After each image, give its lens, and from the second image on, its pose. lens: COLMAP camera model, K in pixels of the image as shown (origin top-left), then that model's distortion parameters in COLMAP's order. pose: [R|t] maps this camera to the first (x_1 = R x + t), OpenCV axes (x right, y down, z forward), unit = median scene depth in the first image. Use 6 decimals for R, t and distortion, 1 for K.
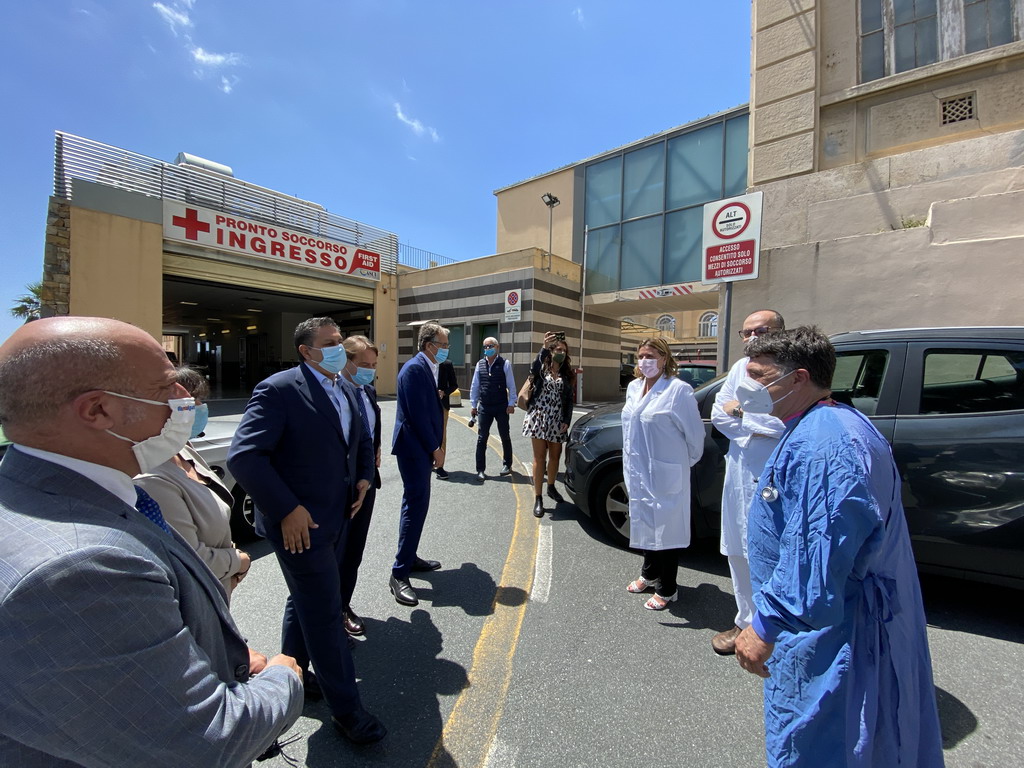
lens RADIAL K [[417.2, 0, 515.3], [0, 417.2, 383.9], [0, 0, 1]] dist [0.014410, -0.017839]
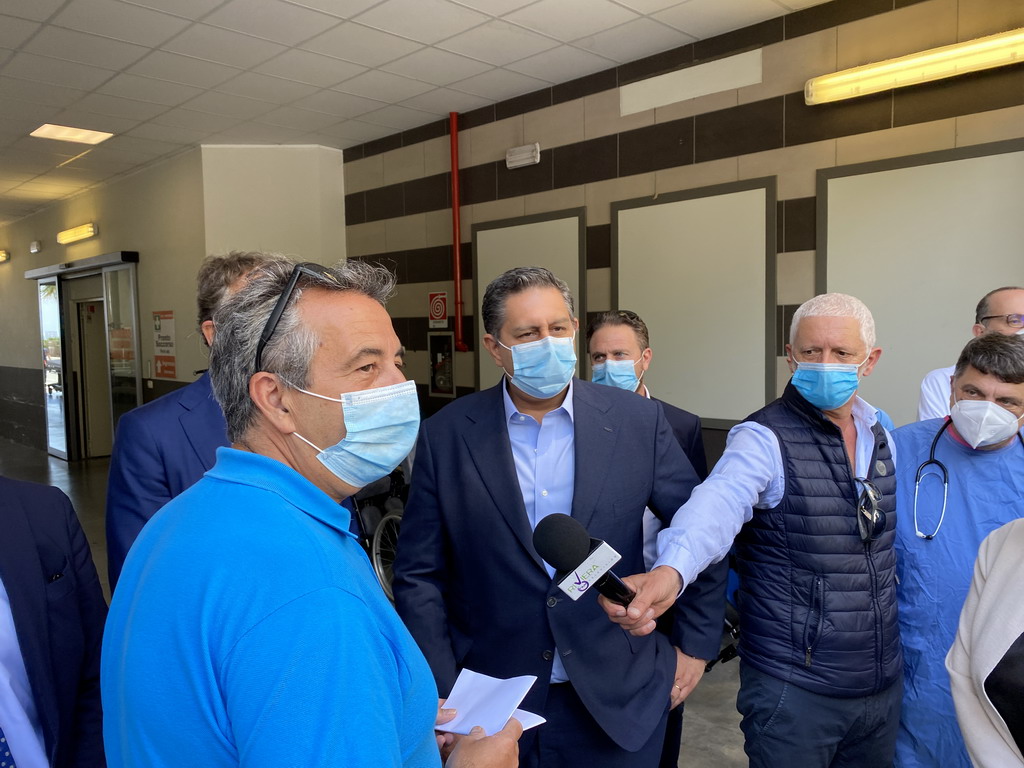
lens RADIAL K [[788.0, 0, 520.1], [0, 788.0, 381.2], [0, 0, 1]] dist [0.033278, -0.036111]
pose [[0.994637, -0.029997, -0.098984, -0.603398], [0.034235, 0.998556, 0.041394, -0.108772], [0.097600, -0.044561, 0.994228, 1.026934]]
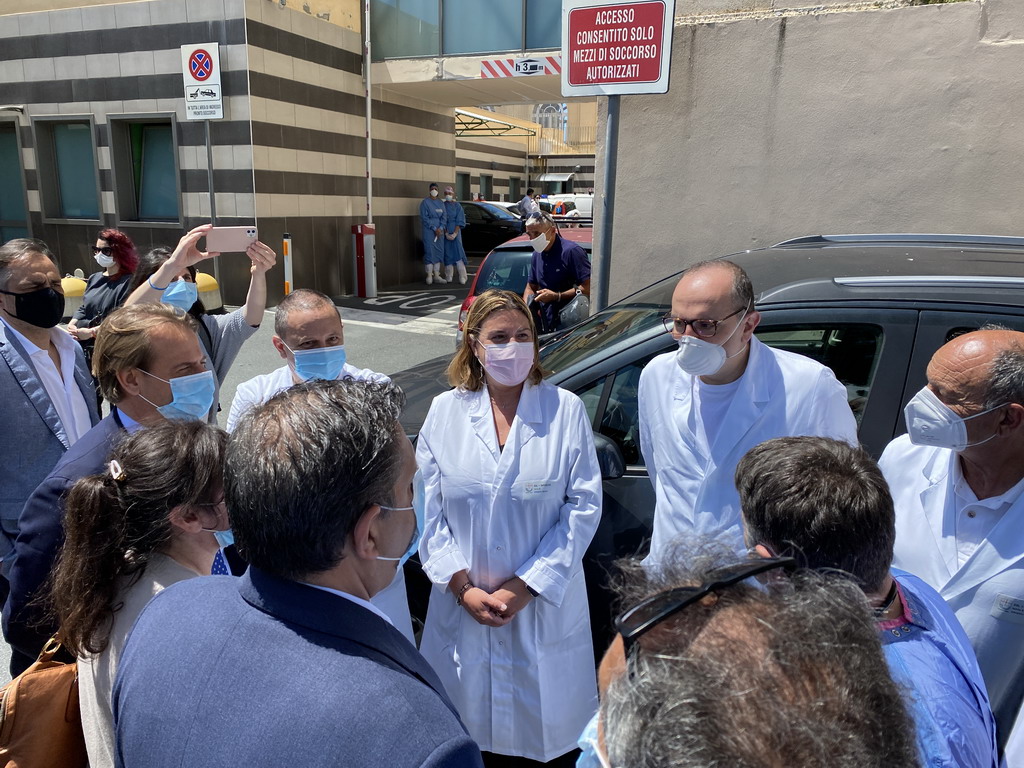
lens RADIAL K [[790.1, 0, 508.2], [0, 790.1, 383.8], [0, 0, 1]] dist [0.012910, -0.007198]
pose [[0.959891, -0.066437, 0.272389, 0.056851], [0.010413, 0.979297, 0.202161, -0.044203], [-0.280180, -0.191216, 0.940710, 0.061247]]
